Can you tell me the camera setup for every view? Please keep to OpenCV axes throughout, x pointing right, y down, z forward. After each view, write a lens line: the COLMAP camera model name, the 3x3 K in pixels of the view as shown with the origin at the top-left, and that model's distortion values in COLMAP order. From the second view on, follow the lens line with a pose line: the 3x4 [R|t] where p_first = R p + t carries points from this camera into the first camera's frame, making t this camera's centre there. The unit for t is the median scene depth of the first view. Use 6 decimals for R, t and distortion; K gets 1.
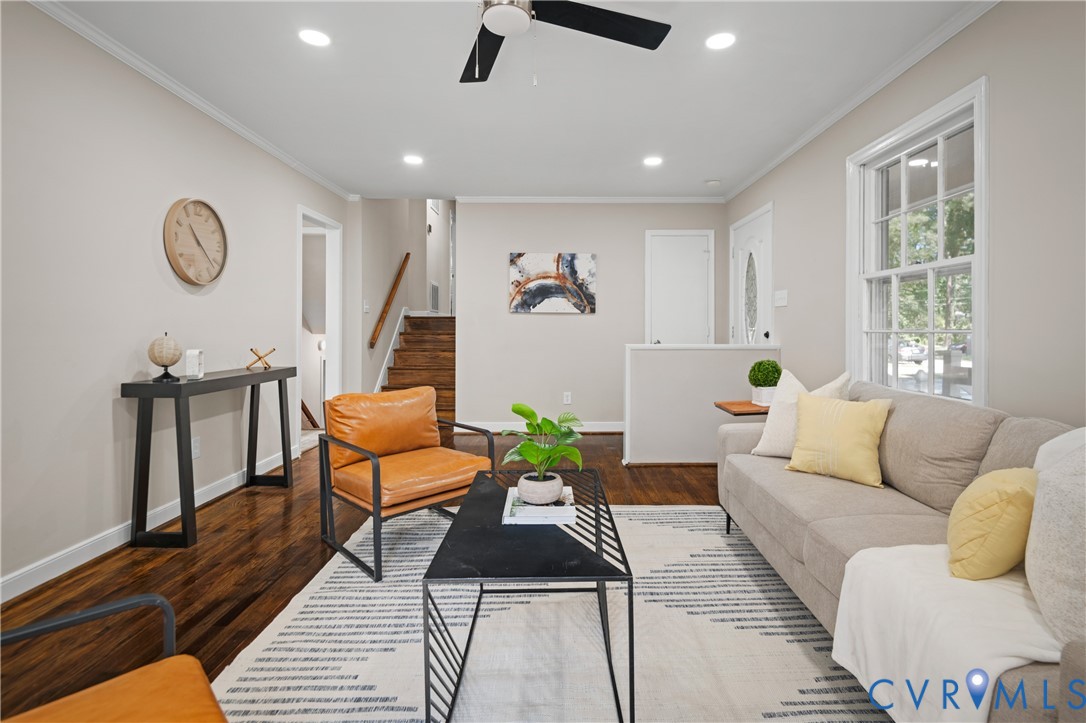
lens RADIAL K [[522.8, 0, 575.9], [0, 522.8, 333.0], [0, 0, 1]] dist [0.003193, -0.000740]
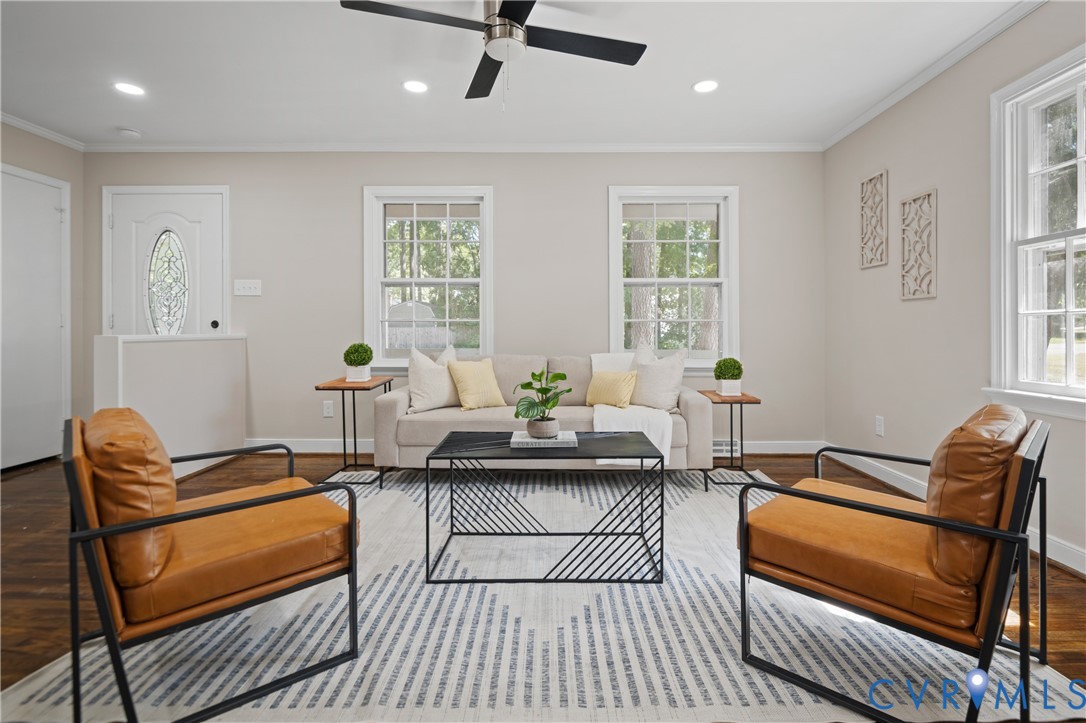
lens RADIAL K [[522.8, 0, 554.6], [0, 522.8, 331.1], [0, 0, 1]] dist [0.003193, -0.000740]
pose [[0.019872, 0.003828, 0.999795, -1.055903], [0.009284, 0.999949, -0.004013, 0.047067], [-0.999759, 0.009362, 0.019835, 0.707879]]
